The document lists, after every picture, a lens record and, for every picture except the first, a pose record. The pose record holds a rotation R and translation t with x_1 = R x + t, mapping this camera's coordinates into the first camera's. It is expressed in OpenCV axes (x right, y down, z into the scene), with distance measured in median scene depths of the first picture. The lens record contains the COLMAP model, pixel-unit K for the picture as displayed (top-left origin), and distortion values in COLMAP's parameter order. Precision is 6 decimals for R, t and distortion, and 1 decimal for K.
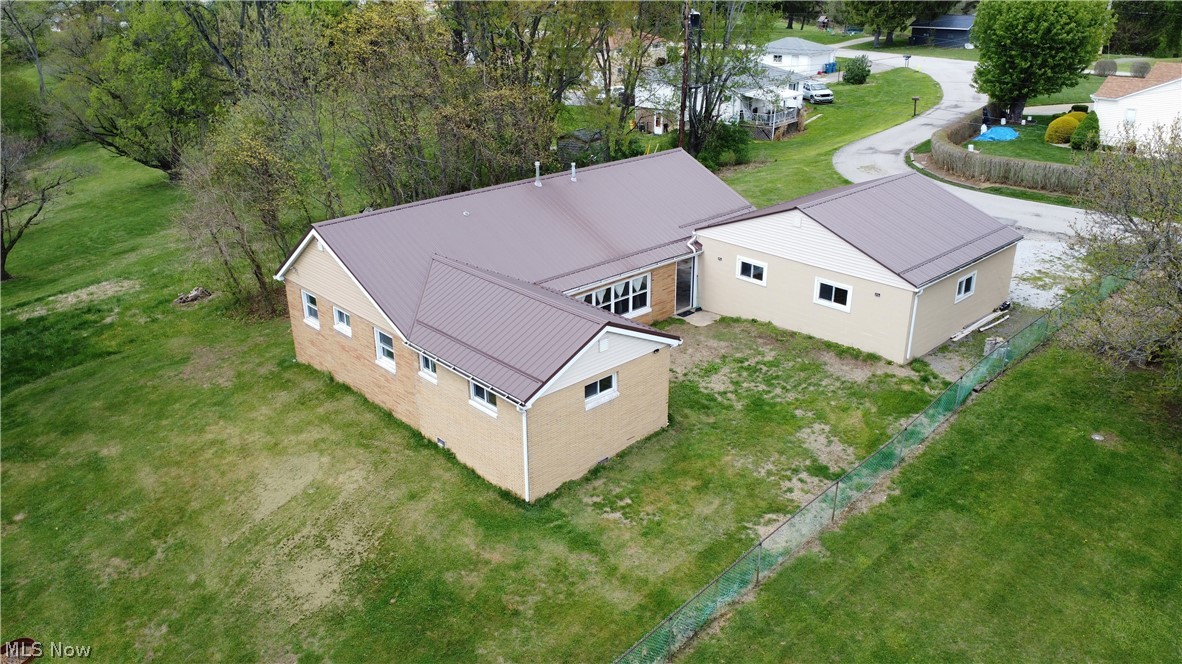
lens RADIAL K [[884.0, 0, 591.0], [0, 884.0, 332.0], [0, 0, 1]] dist [0.000877, 0.001538]
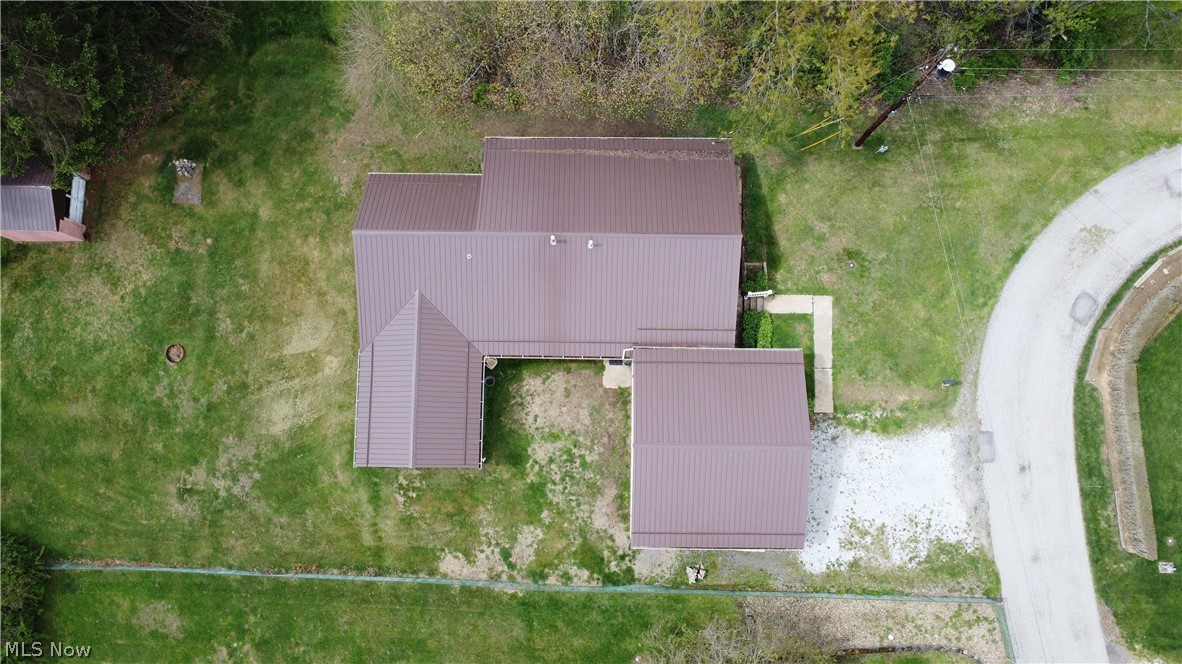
lens RADIAL K [[884.0, 0, 591.0], [0, 884.0, 332.0], [0, 0, 1]] dist [0.000877, 0.001538]
pose [[0.722117, 0.687789, -0.074114, 0.195147], [-0.277573, 0.386215, 0.879654, -1.553503], [0.633640, -0.614641, 0.469805, 0.518216]]
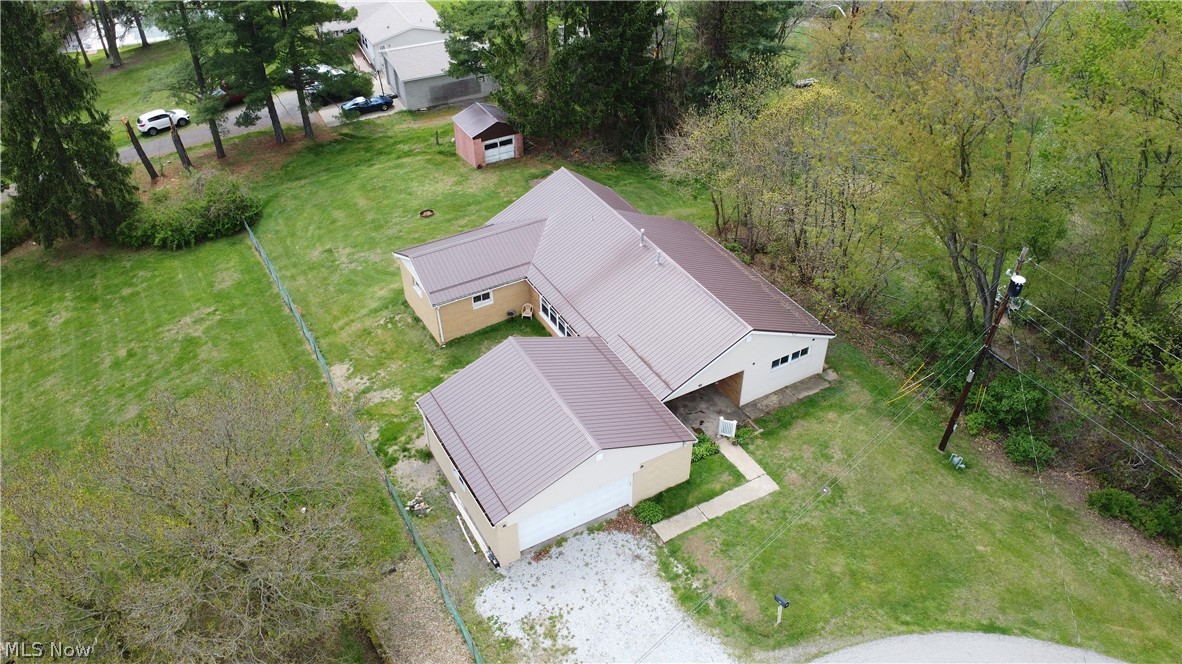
lens RADIAL K [[884.9, 0, 591.0], [0, 884.9, 332.0], [0, 0, 1]] dist [-0.008280, -0.002151]
pose [[-0.231587, 0.606539, -0.760578, 1.380767], [-0.369665, 0.668318, 0.645523, -1.195499], [0.899842, 0.430653, 0.069442, 1.173163]]
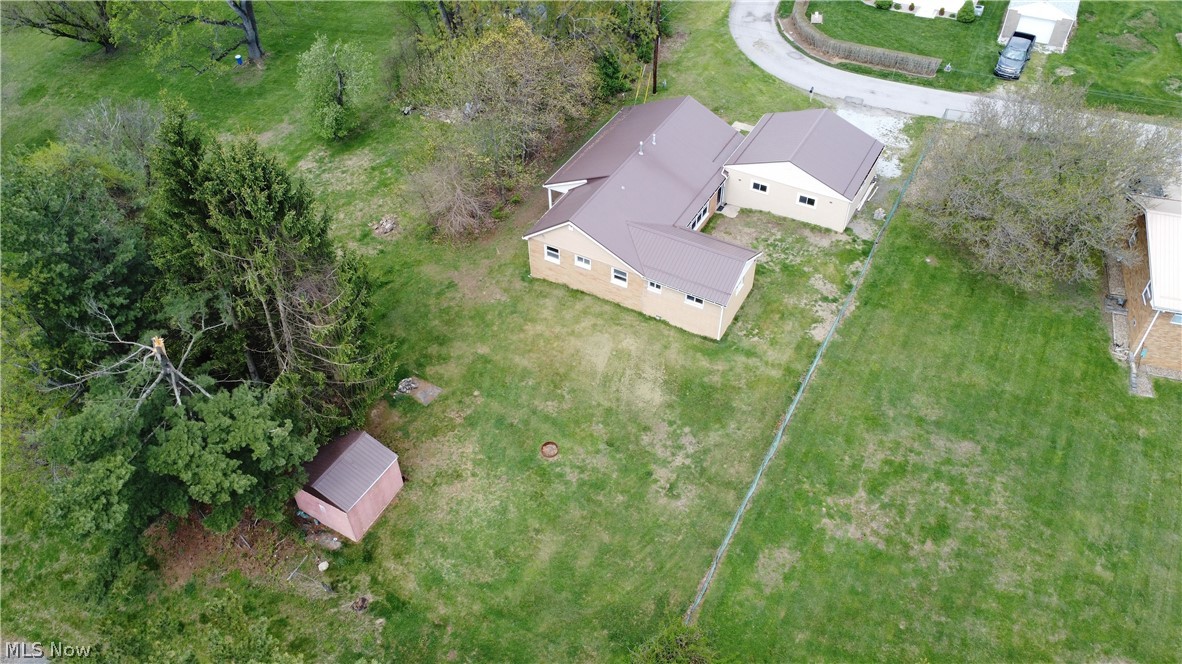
lens RADIAL K [[884.0, 0, 591.0], [0, 884.0, 332.0], [0, 0, 1]] dist [0.000877, 0.001538]
pose [[0.952614, -0.207383, 0.222530, -0.817835], [0.116748, 0.924807, 0.362079, -0.641041], [-0.280887, -0.318941, 0.905196, -0.906269]]
